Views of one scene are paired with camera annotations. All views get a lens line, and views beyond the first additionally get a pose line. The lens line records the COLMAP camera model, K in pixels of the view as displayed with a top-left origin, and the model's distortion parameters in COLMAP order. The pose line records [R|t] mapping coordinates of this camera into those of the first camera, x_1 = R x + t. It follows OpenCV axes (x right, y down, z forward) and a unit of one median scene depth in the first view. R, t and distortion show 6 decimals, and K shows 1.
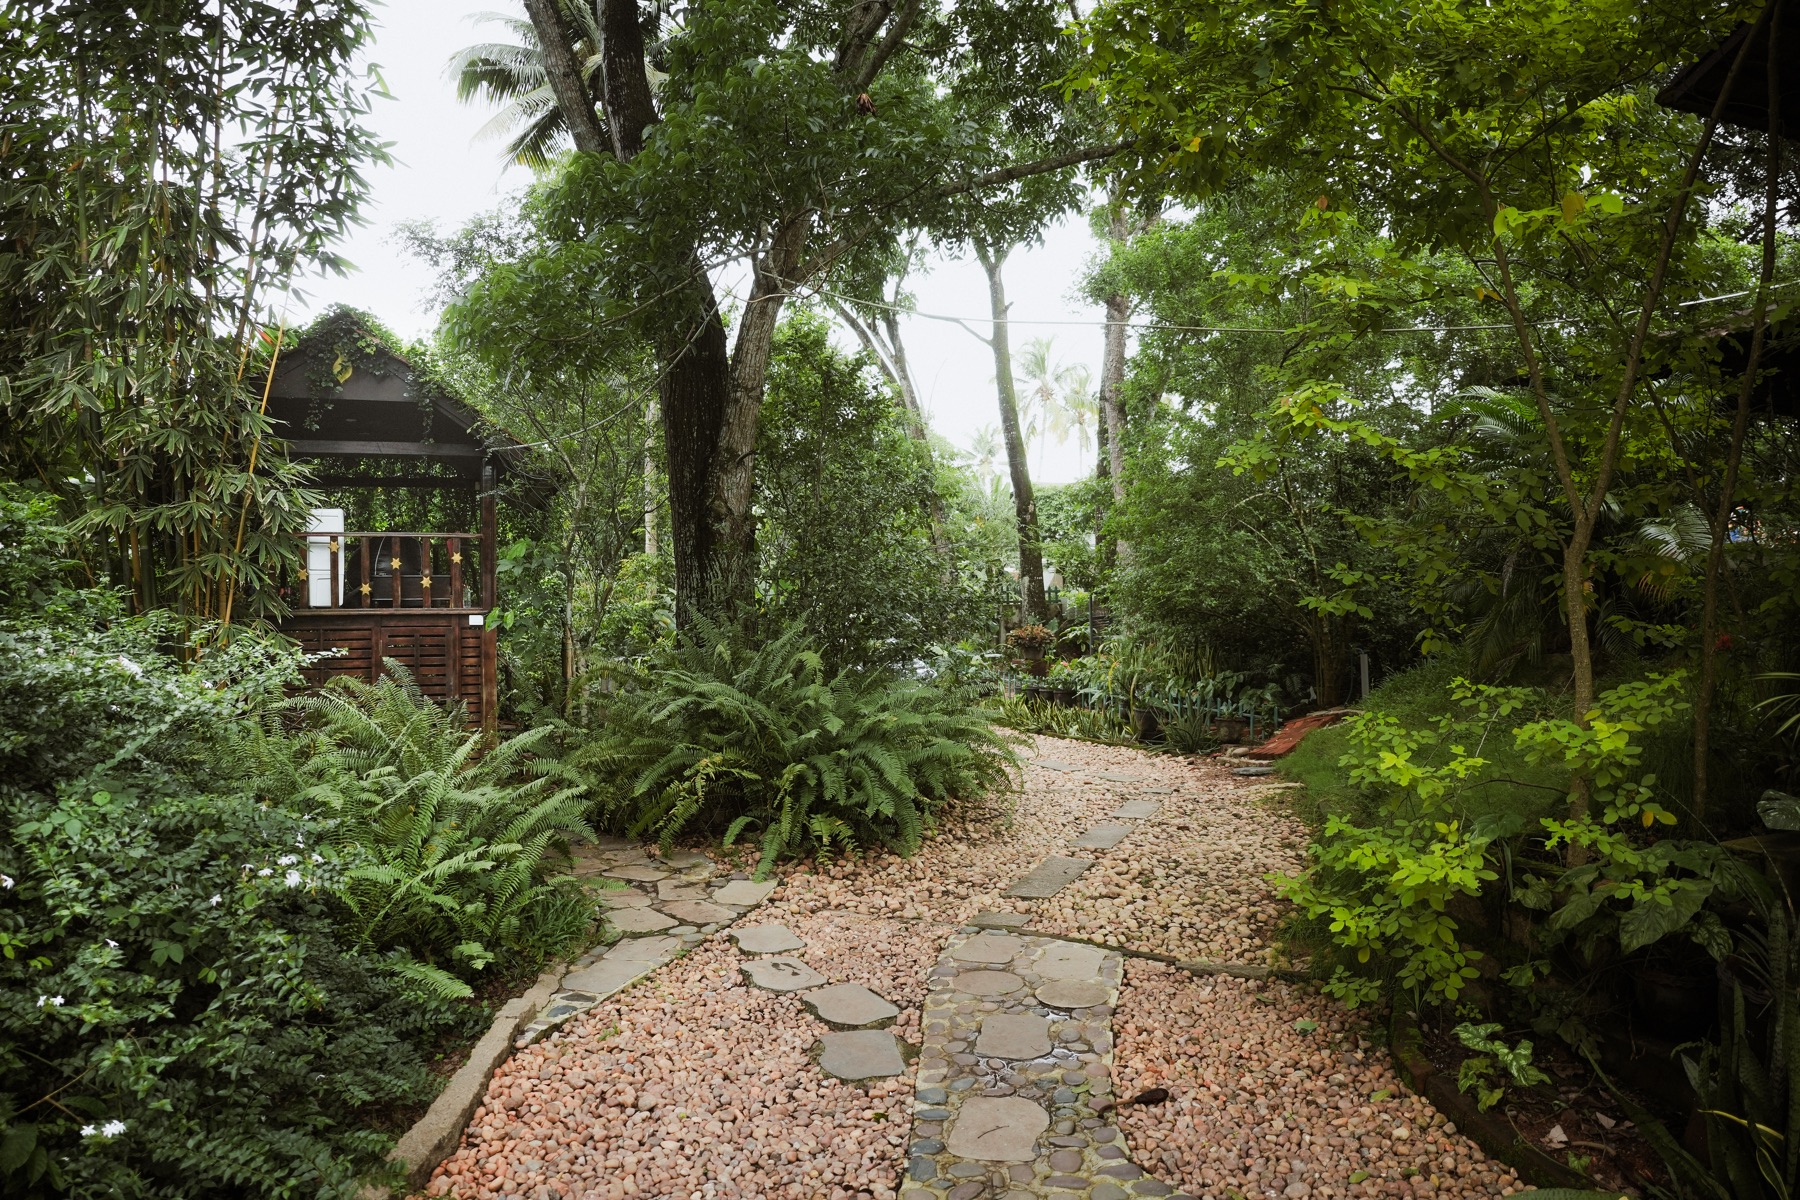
lens RADIAL K [[1047.4, 0, 900.0], [0, 1047.4, 600.0], [0, 0, 1]] dist [-0.156813, 0.045646]
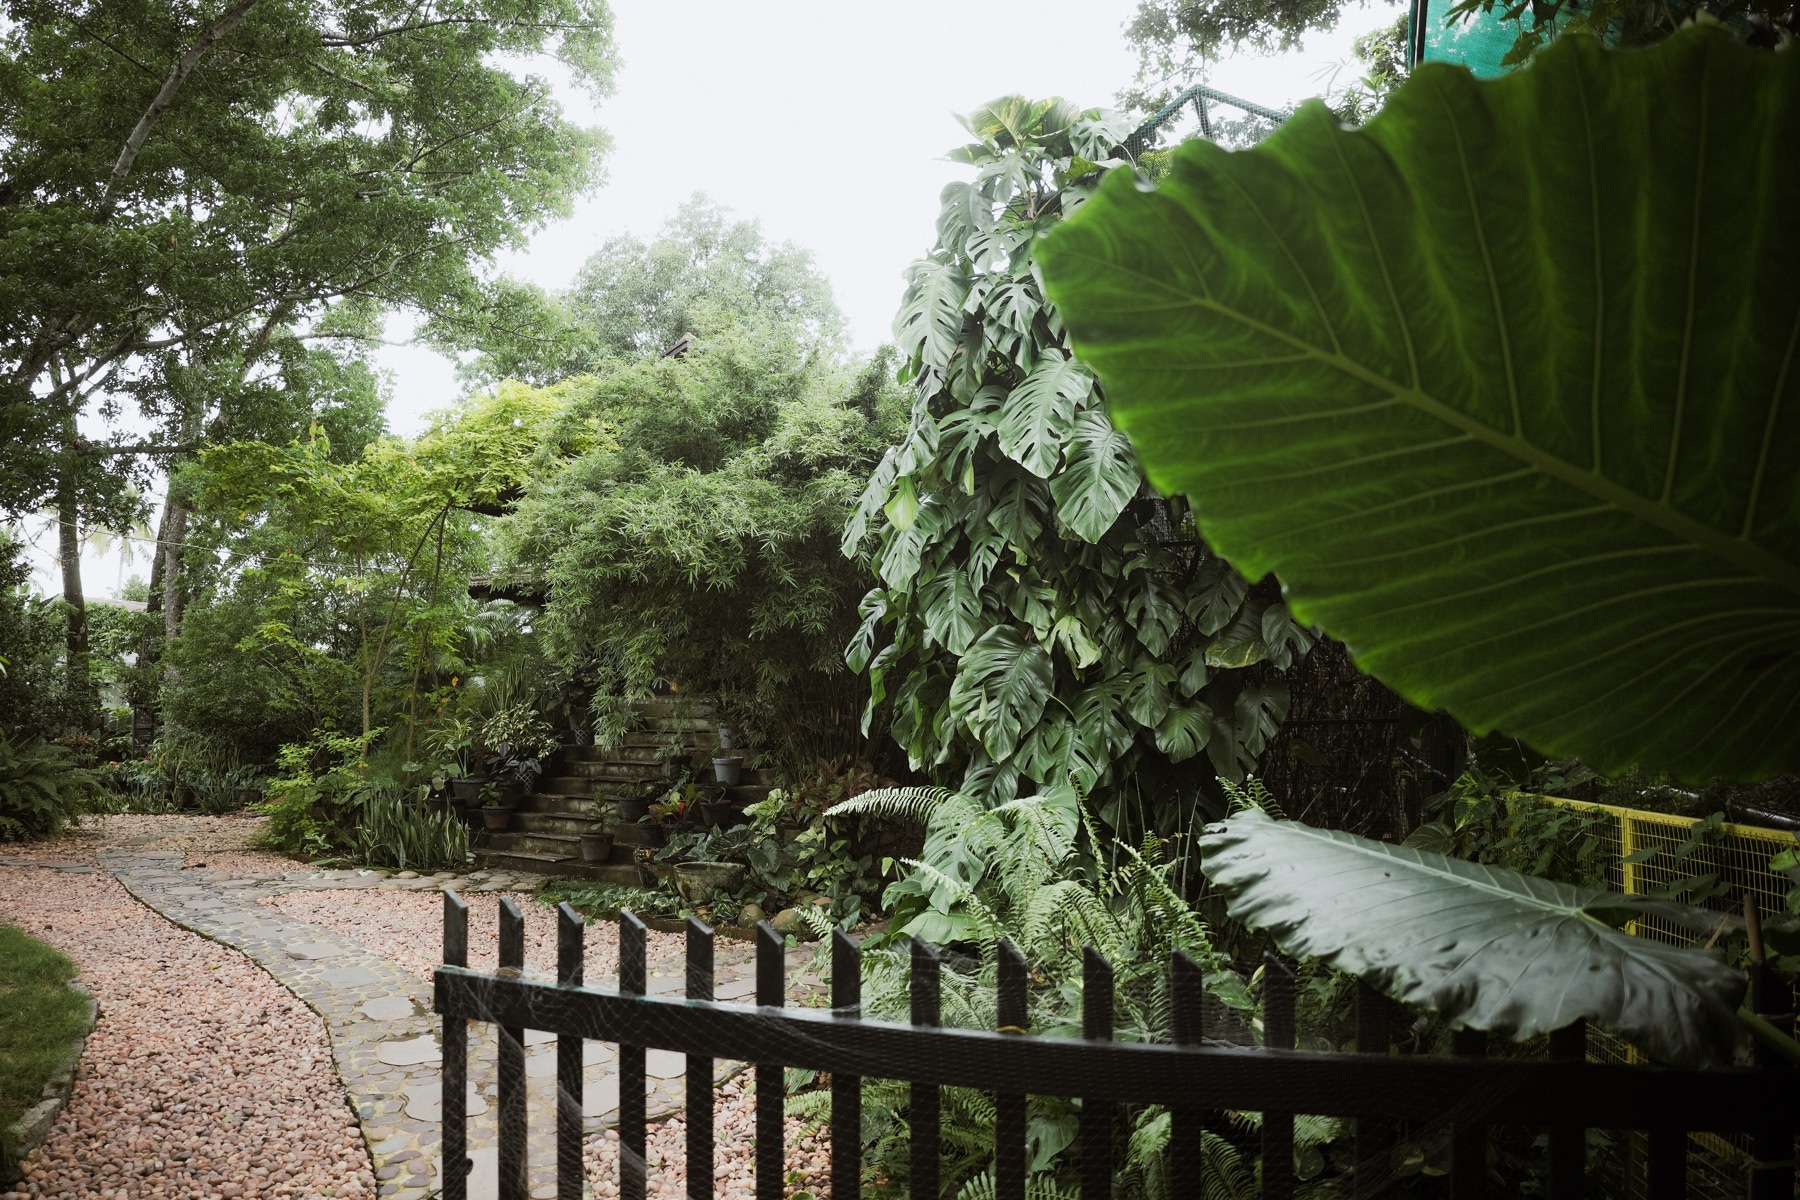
lens RADIAL K [[1047.4, 0, 900.0], [0, 1047.4, 600.0], [0, 0, 1]] dist [-0.156813, 0.045646]
pose [[0.644970, 0.096293, 0.758117, -0.134354], [0.000761, 0.991948, -0.126640, 0.016644], [-0.764207, 0.082256, 0.639704, -0.510007]]
